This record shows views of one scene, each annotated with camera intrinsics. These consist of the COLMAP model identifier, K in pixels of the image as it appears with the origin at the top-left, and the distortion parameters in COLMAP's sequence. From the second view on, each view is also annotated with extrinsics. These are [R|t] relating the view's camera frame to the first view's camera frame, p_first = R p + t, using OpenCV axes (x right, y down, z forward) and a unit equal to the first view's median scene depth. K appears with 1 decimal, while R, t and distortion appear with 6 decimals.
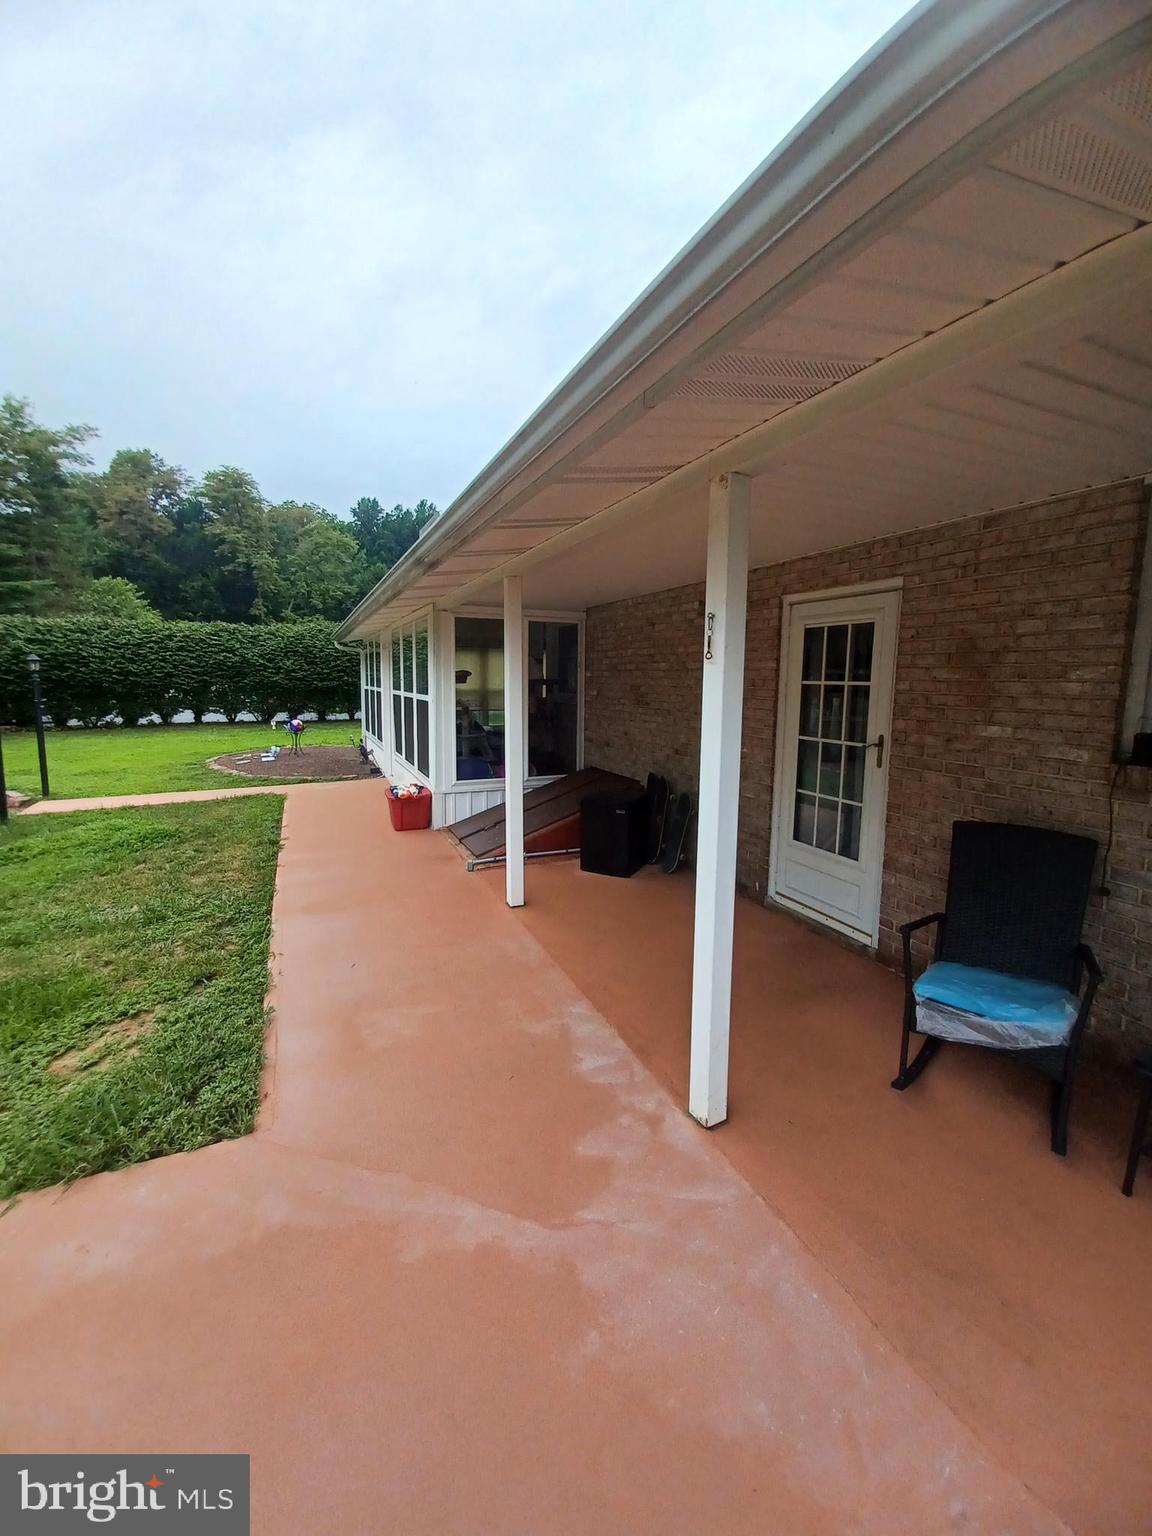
lens RADIAL K [[616.6, 0, 571.5], [0, 616.6, 748.2], [0, 0, 1]] dist [0.006718, -0.000611]
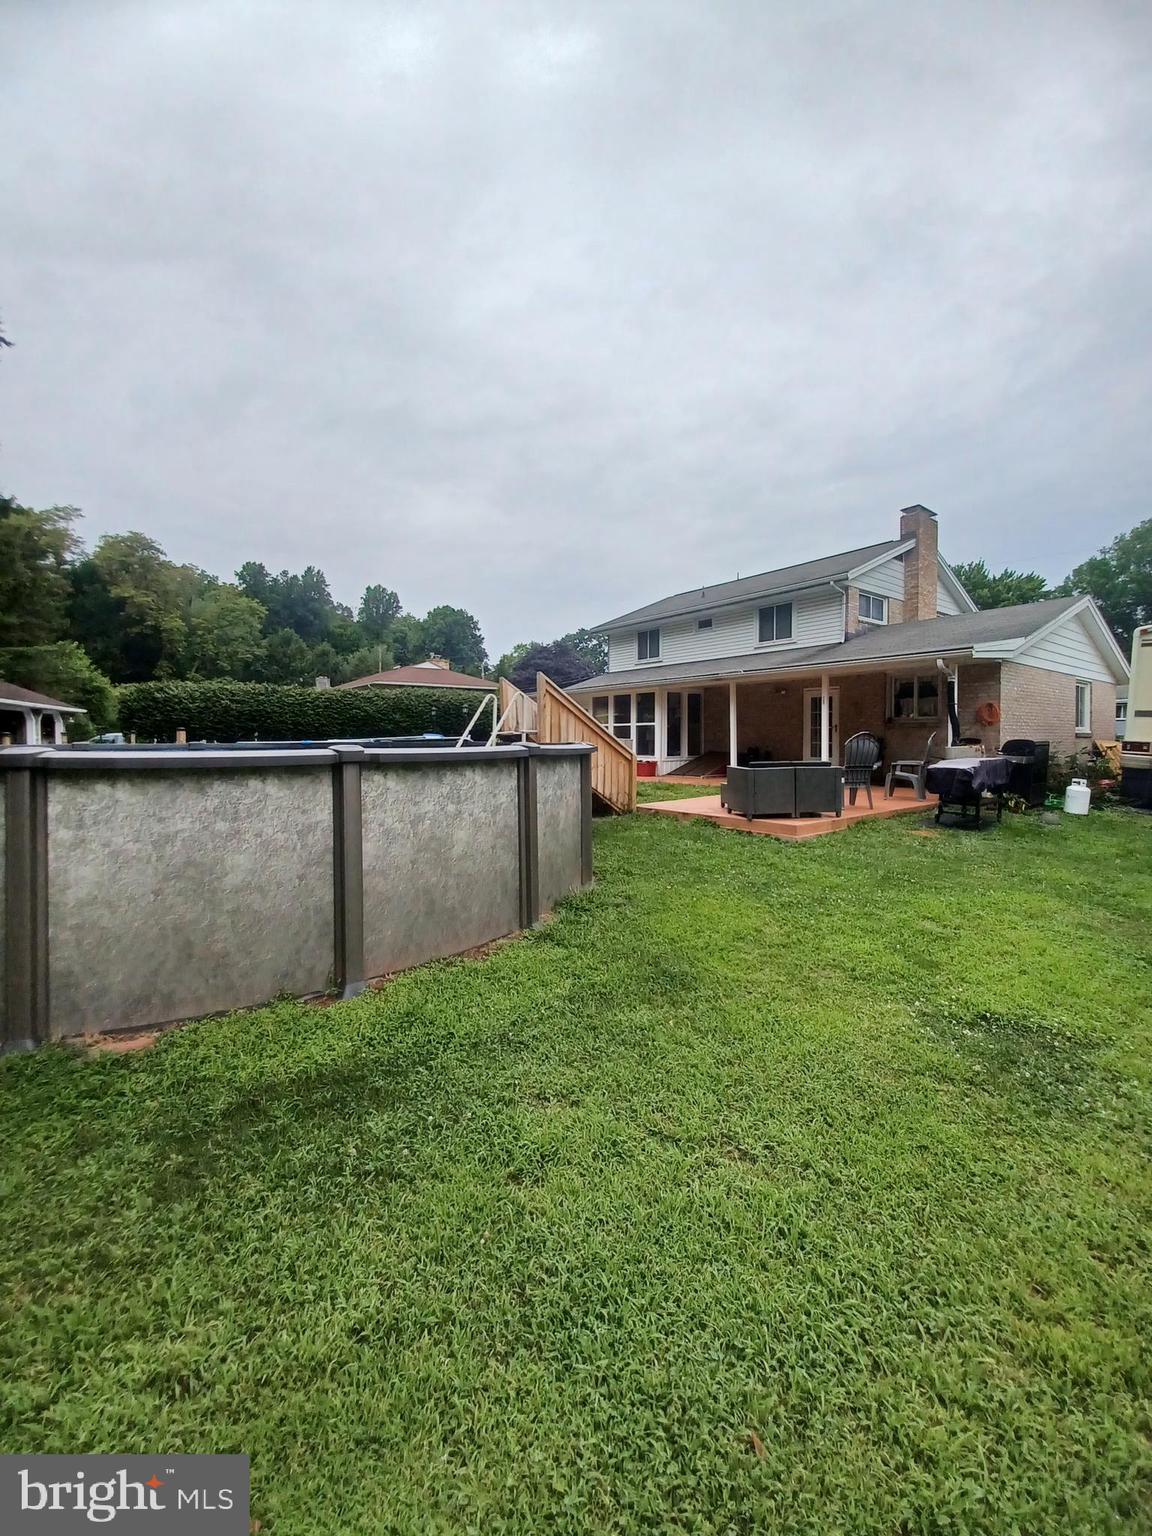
lens RADIAL K [[616.6, 0, 571.5], [0, 616.6, 748.2], [0, 0, 1]] dist [0.006718, -0.000611]
pose [[0.975190, -0.013906, 0.220931, -0.084811], [0.035748, 0.994819, -0.095174, 0.018678], [-0.218463, 0.100710, 0.970635, -0.102645]]
